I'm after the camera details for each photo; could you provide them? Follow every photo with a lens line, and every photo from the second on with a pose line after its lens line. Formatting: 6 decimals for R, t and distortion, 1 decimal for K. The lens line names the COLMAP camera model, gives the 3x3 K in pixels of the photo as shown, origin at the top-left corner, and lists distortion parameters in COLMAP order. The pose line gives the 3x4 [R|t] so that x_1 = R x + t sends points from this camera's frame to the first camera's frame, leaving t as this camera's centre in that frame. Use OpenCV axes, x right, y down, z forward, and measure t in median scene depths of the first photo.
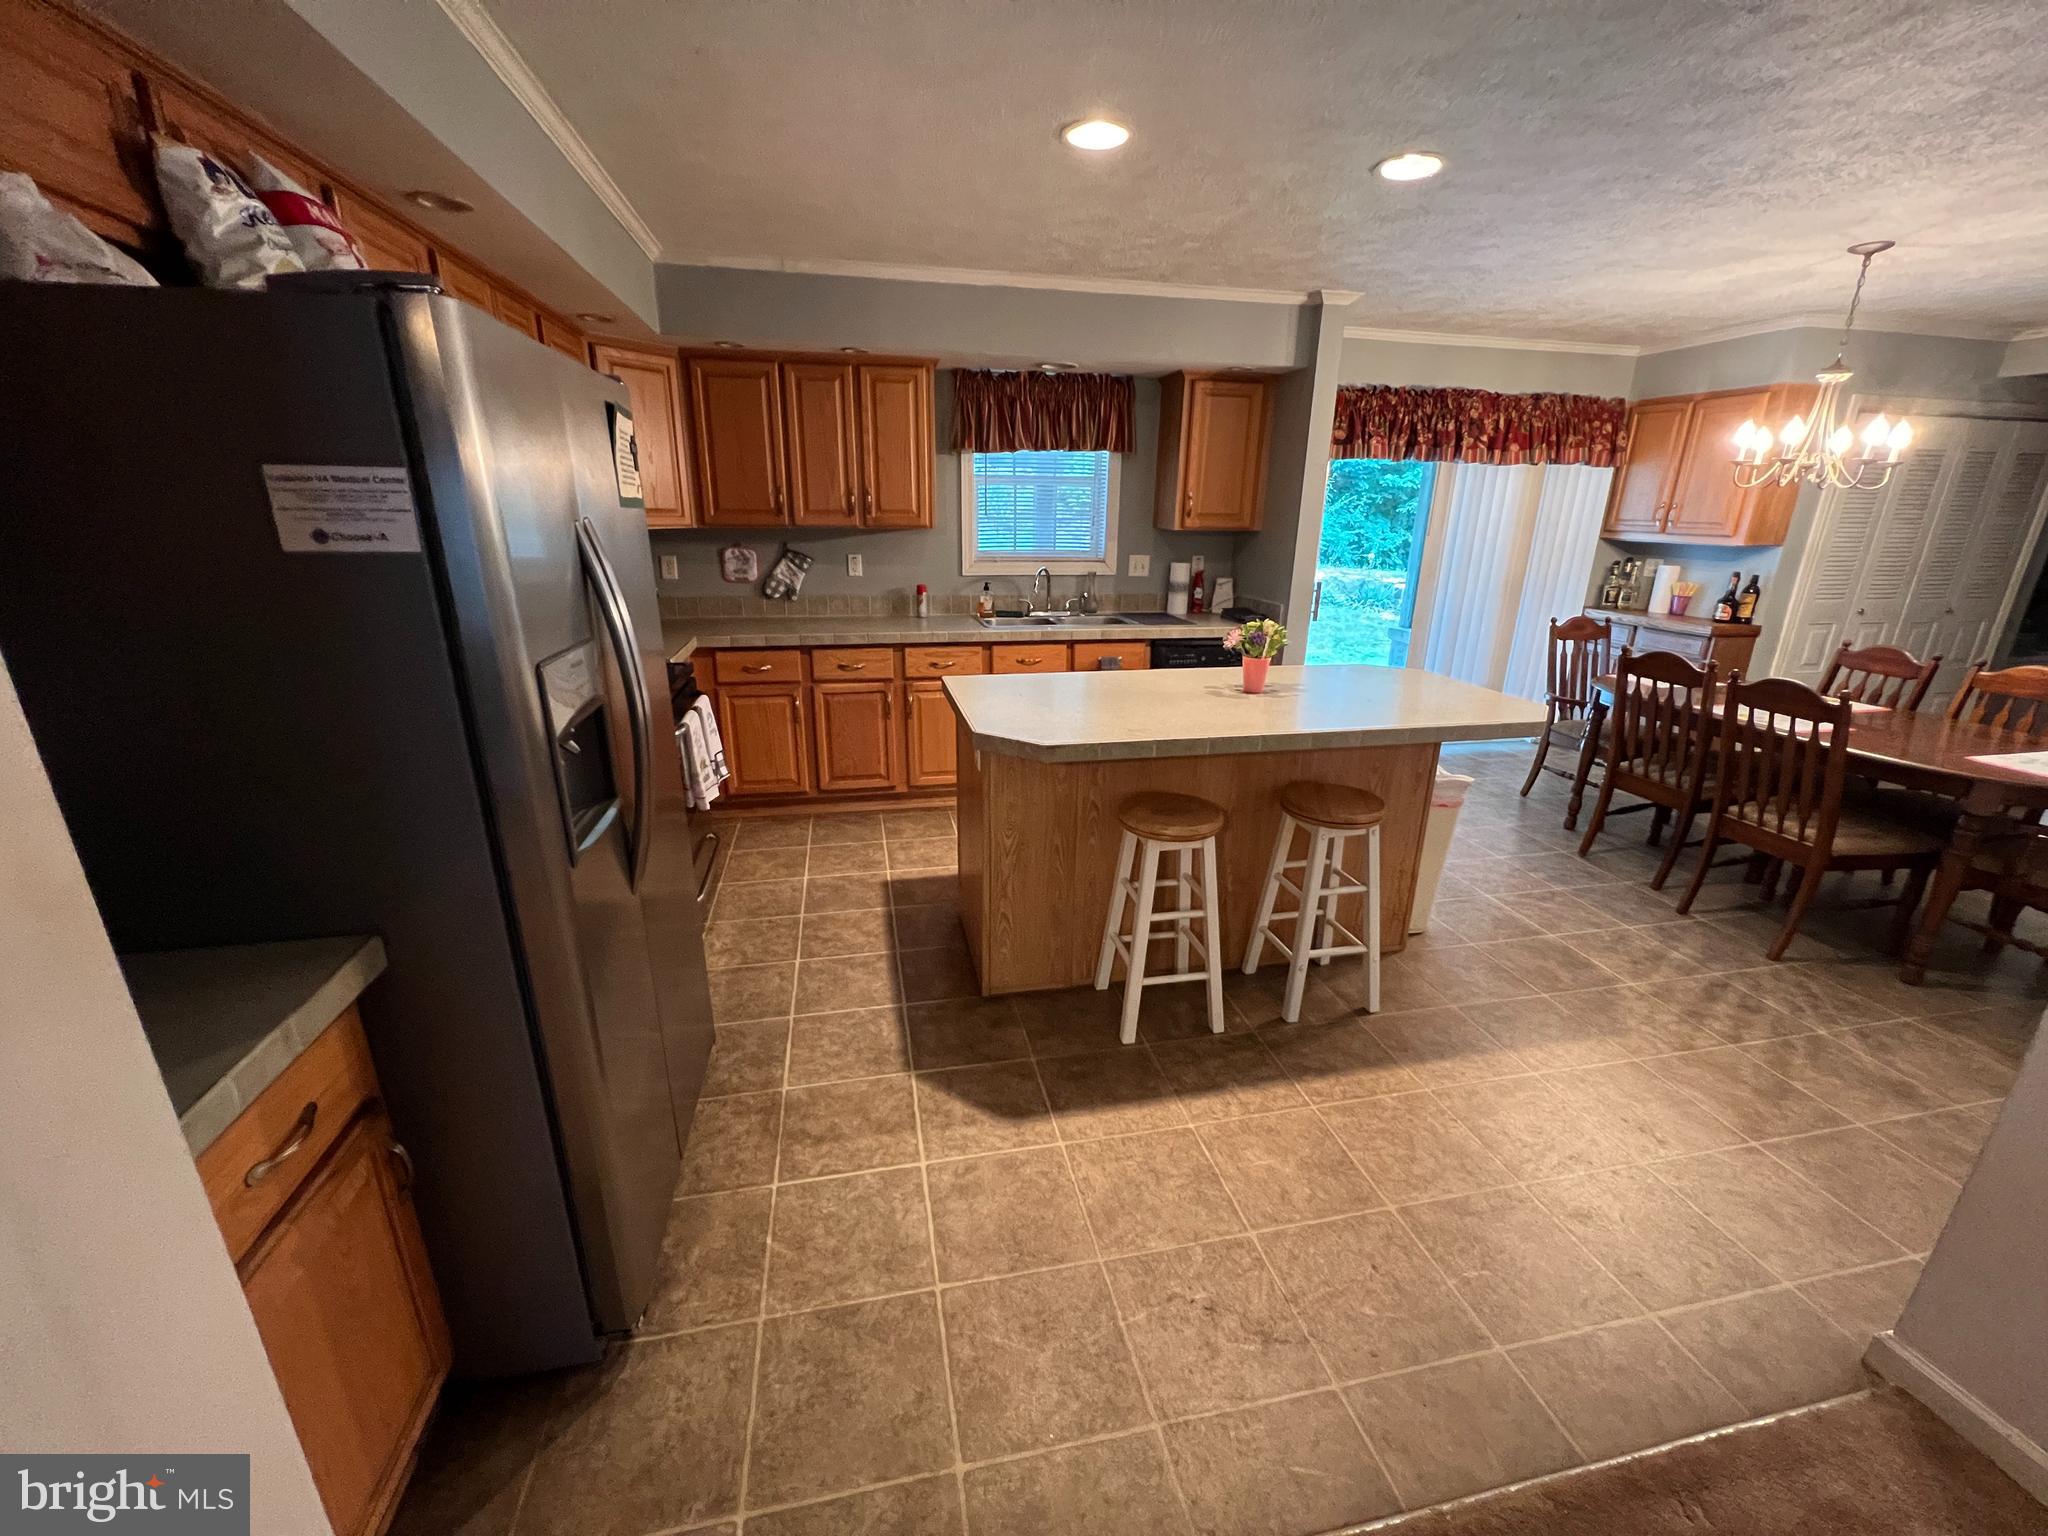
lens RADIAL K [[821.6, 0, 1025.3], [0, 821.6, 768.6], [0, 0, 1]] dist [-0.001362, 0.000684]
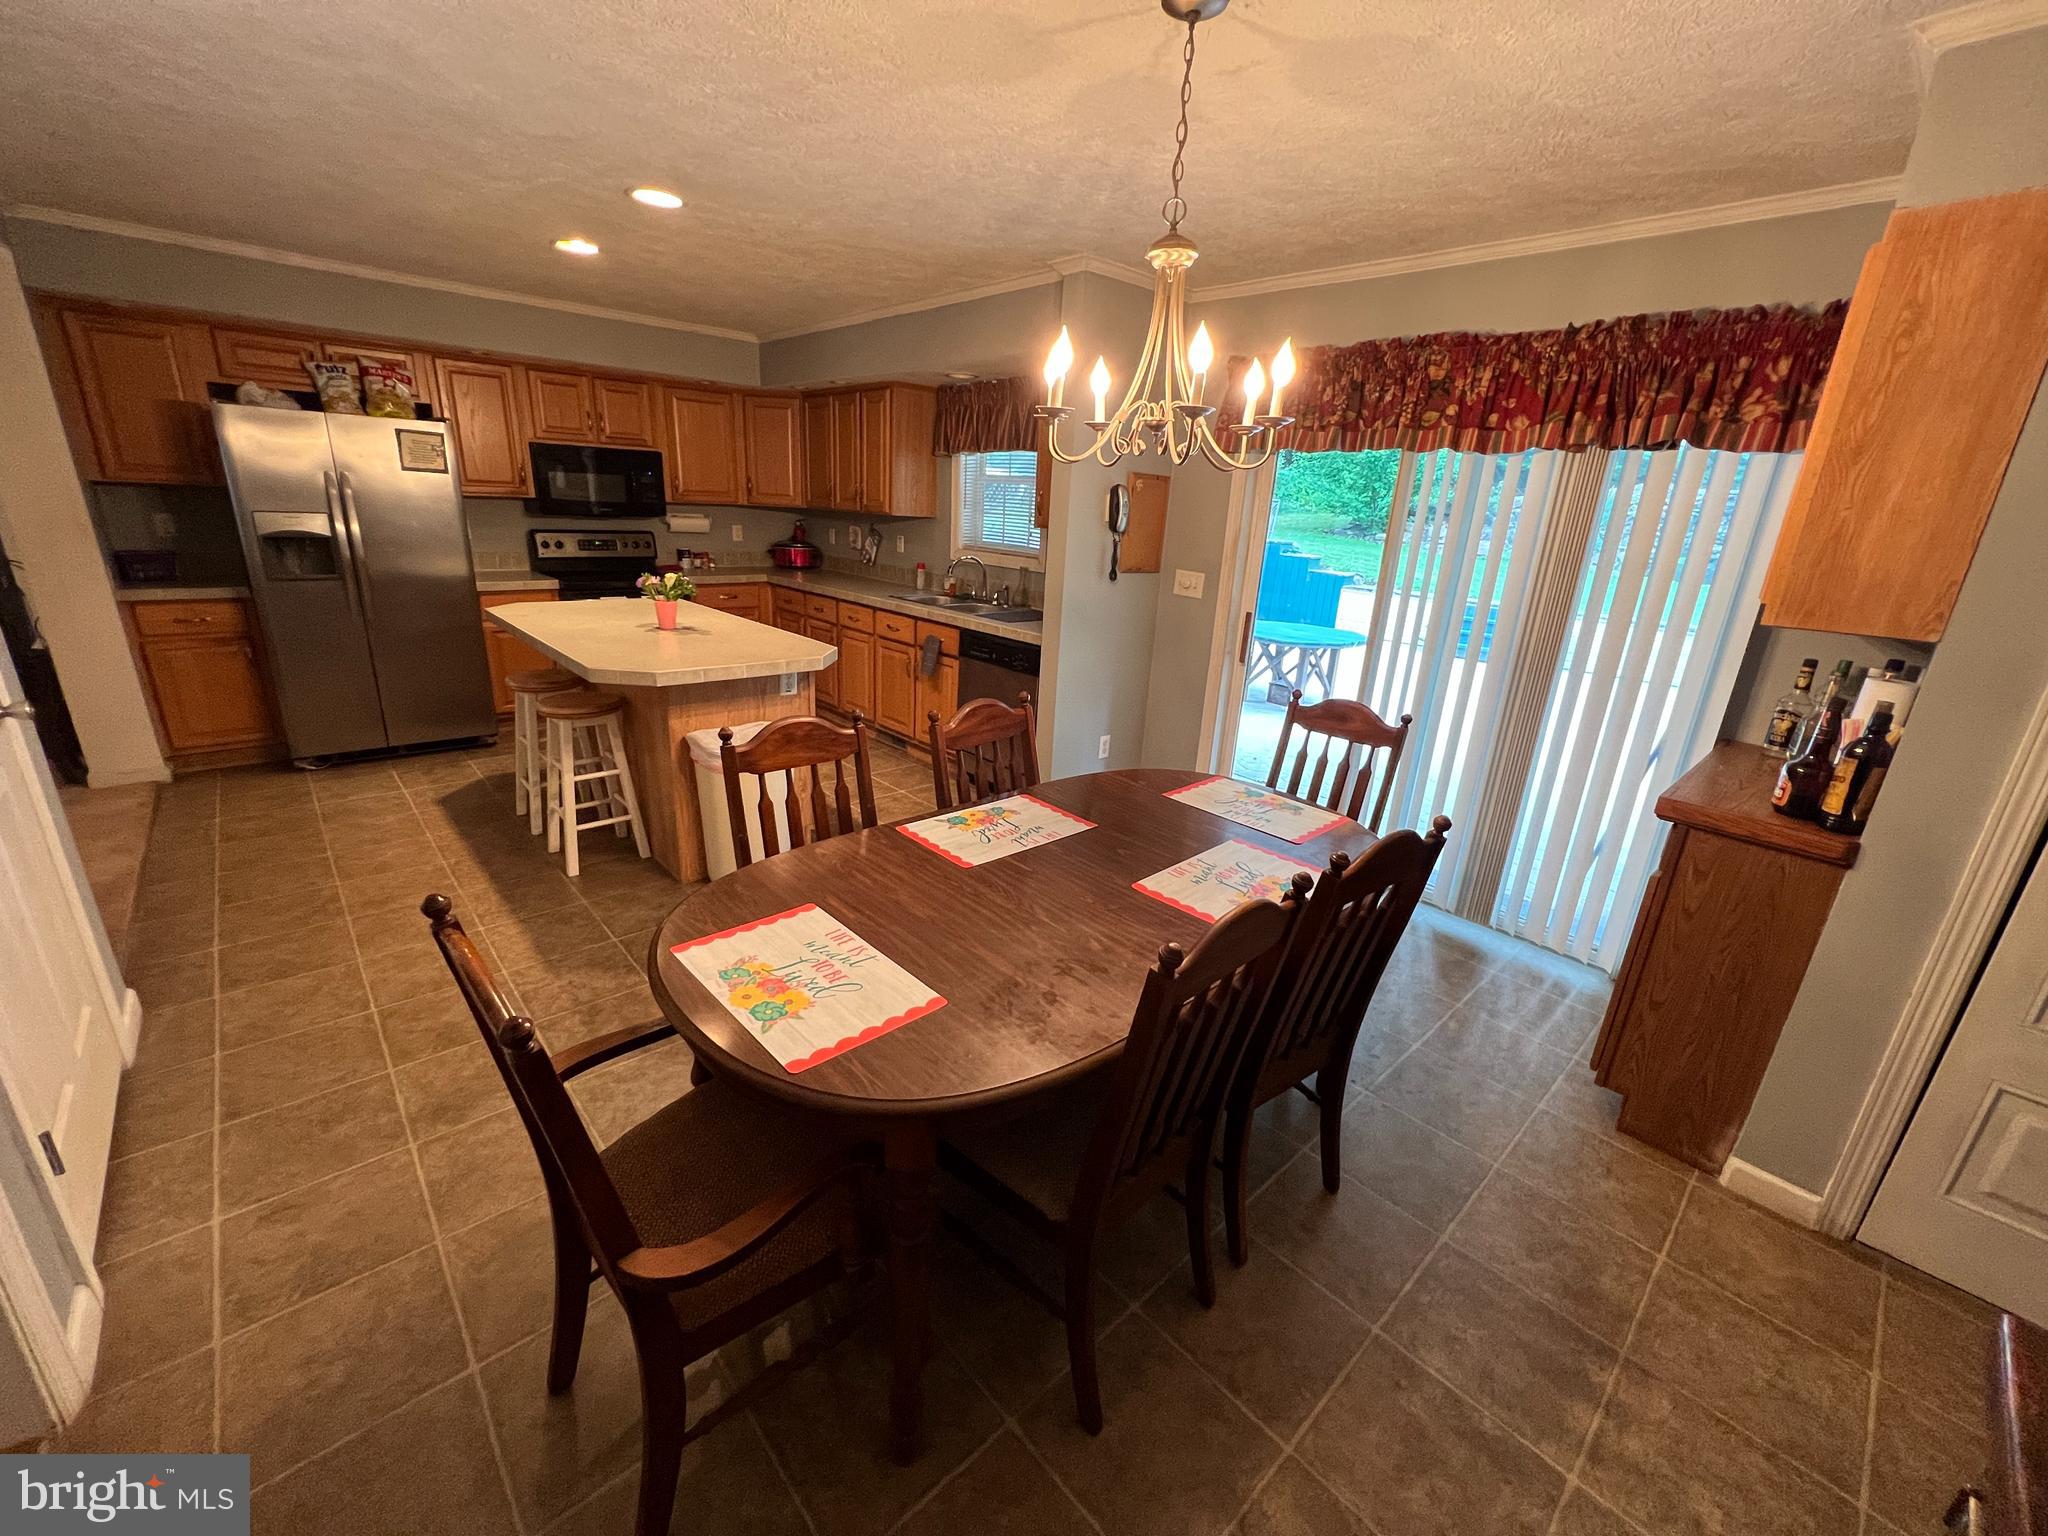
lens RADIAL K [[821.6, 0, 1024.2], [0, 821.6, 770.0], [0, 0, 1]] dist [-0.001362, 0.000684]
pose [[0.512067, 0.282477, -0.811168, 1.100426], [-0.308841, 0.941769, 0.132994, -0.150628], [0.801501, 0.182420, 0.569490, 0.504956]]
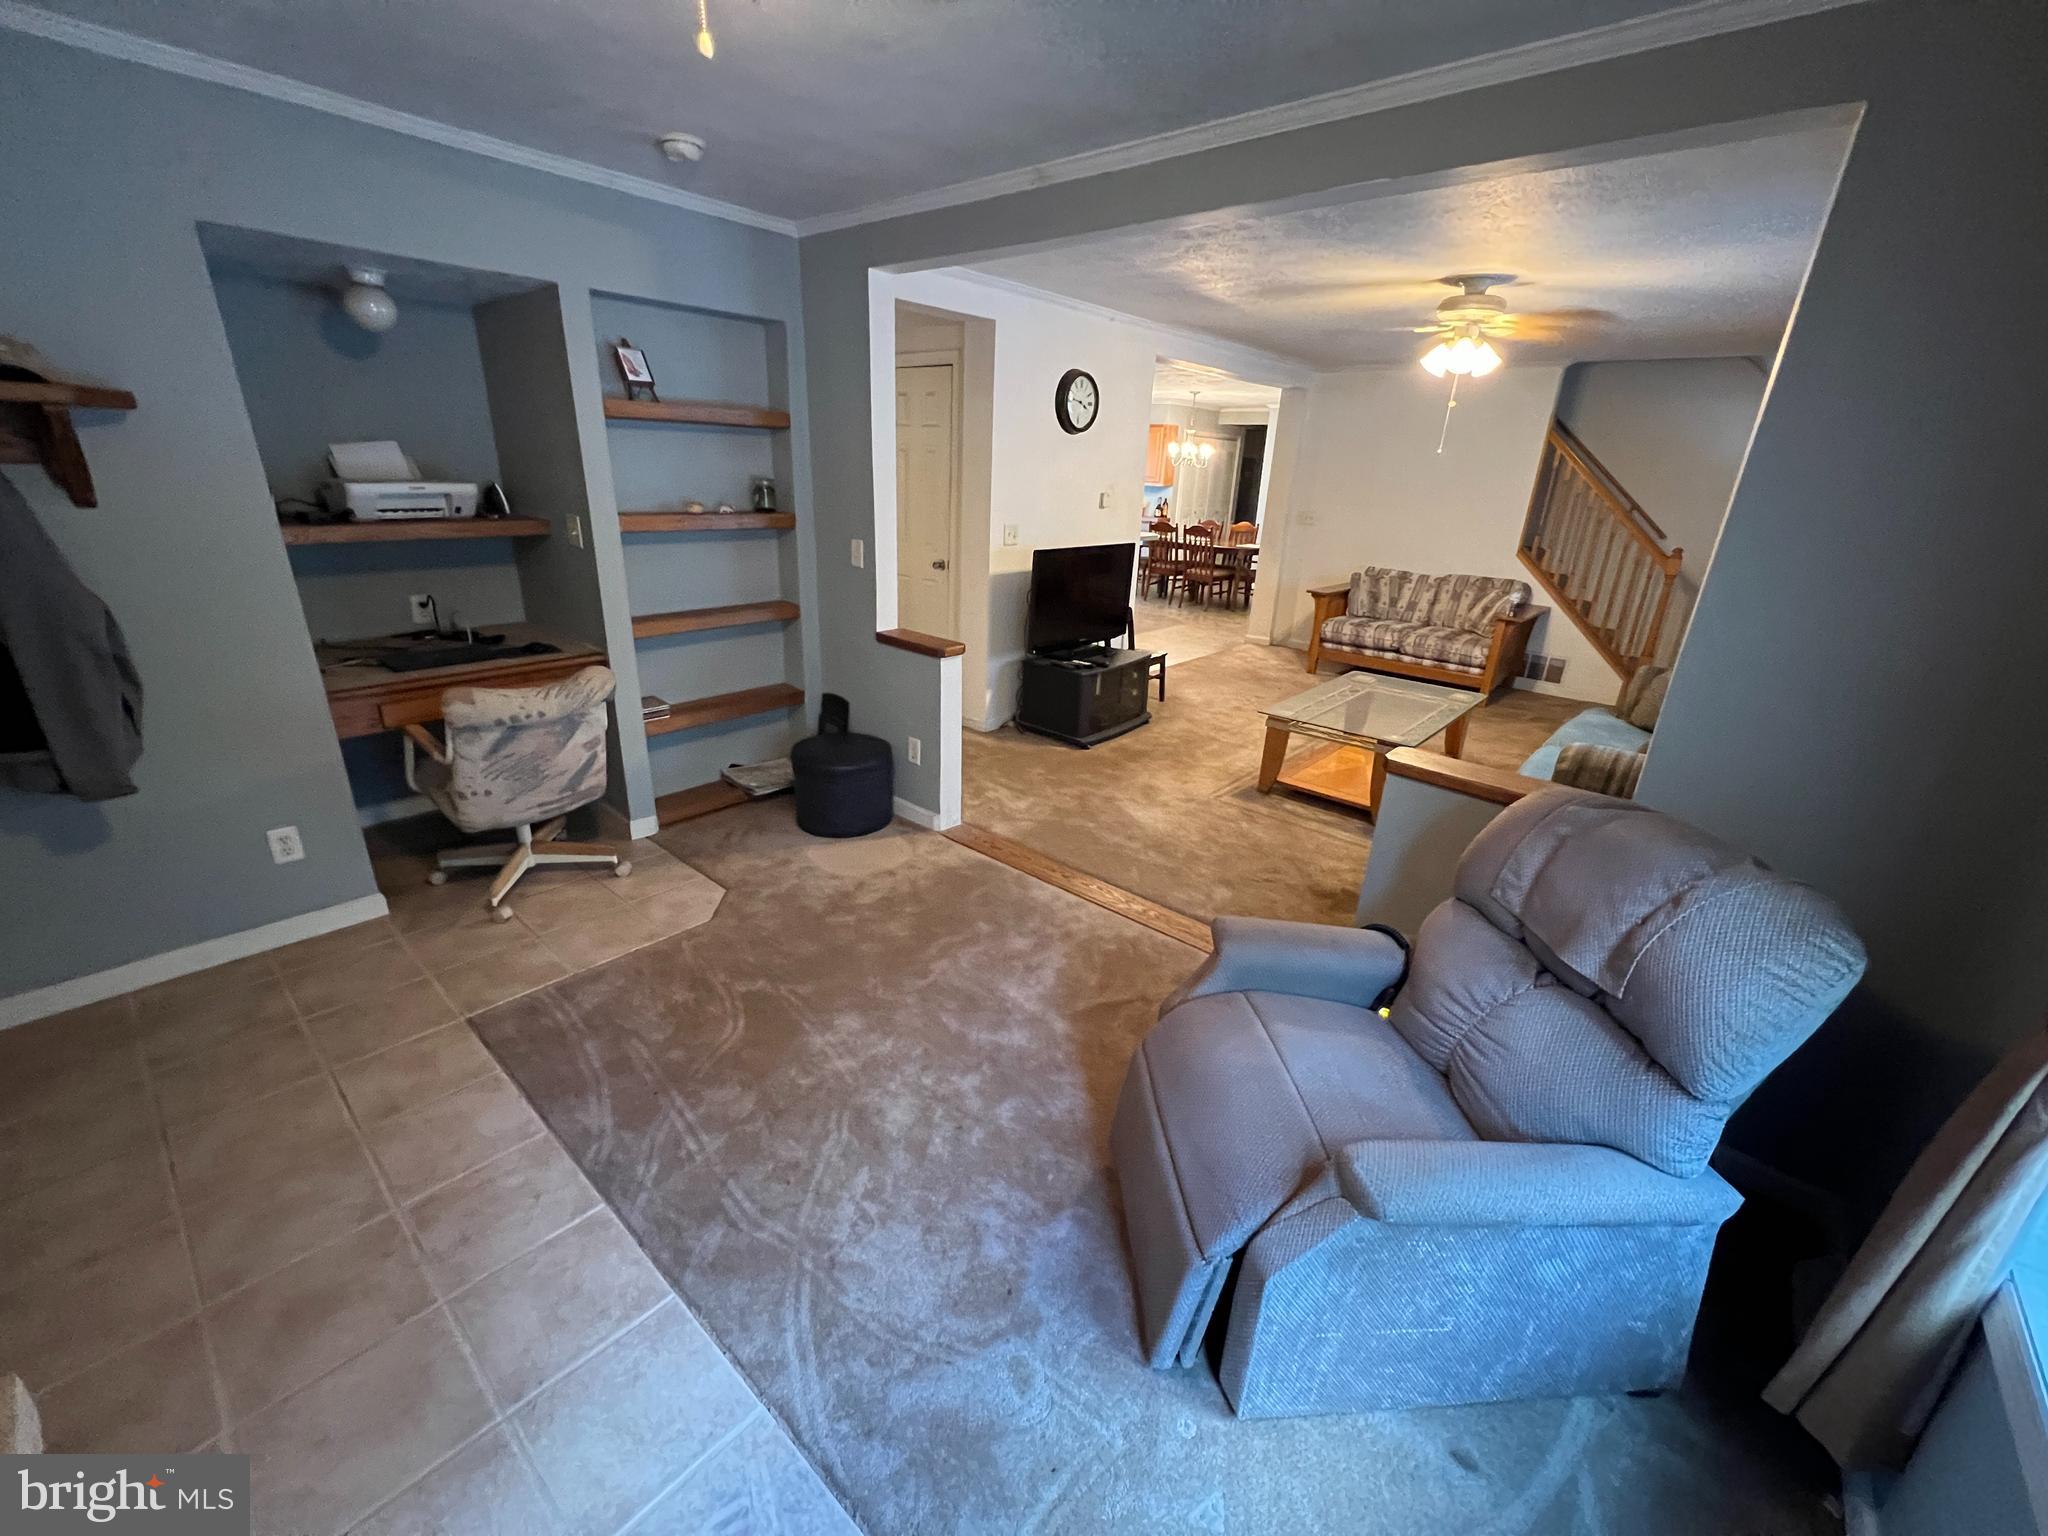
lens RADIAL K [[822.2, 0, 1024.3], [0, 822.2, 760.8], [0, 0, 1]] dist [0.001182, 0.000735]
pose [[0.795815, -0.187295, 0.575846, -1.193064], [0.155849, 0.982280, 0.104106, 0.255785], [-0.585140, 0.006896, 0.810903, -0.889382]]
